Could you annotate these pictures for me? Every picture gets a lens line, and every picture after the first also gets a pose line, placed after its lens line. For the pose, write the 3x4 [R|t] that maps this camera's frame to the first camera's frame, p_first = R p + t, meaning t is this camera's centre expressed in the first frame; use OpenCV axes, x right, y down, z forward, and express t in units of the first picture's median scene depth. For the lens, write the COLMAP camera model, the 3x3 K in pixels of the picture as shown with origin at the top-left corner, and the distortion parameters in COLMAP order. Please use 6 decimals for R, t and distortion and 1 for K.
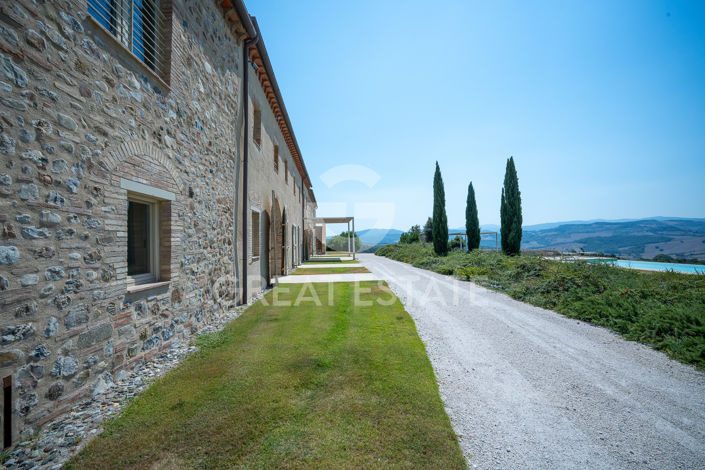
lens RADIAL K [[284.3, 0, 350.7], [0, 284.3, 235.1], [0, 0, 1]] dist [-0.003400, -0.004087]
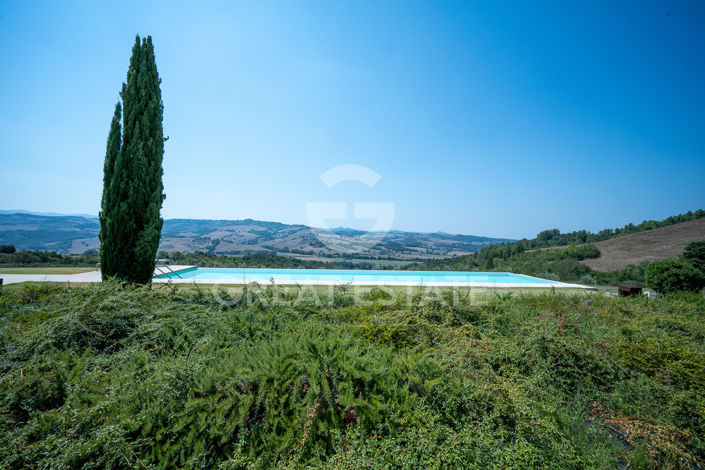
lens RADIAL K [[284.3, 0, 350.7], [0, 284.3, 235.1], [0, 0, 1]] dist [-0.003400, -0.004087]
pose [[-0.016003, 0.027734, 0.999487, 0.173356], [-0.044622, 0.998600, -0.028424, -0.000643], [-0.998876, -0.045054, -0.014743, 0.706314]]
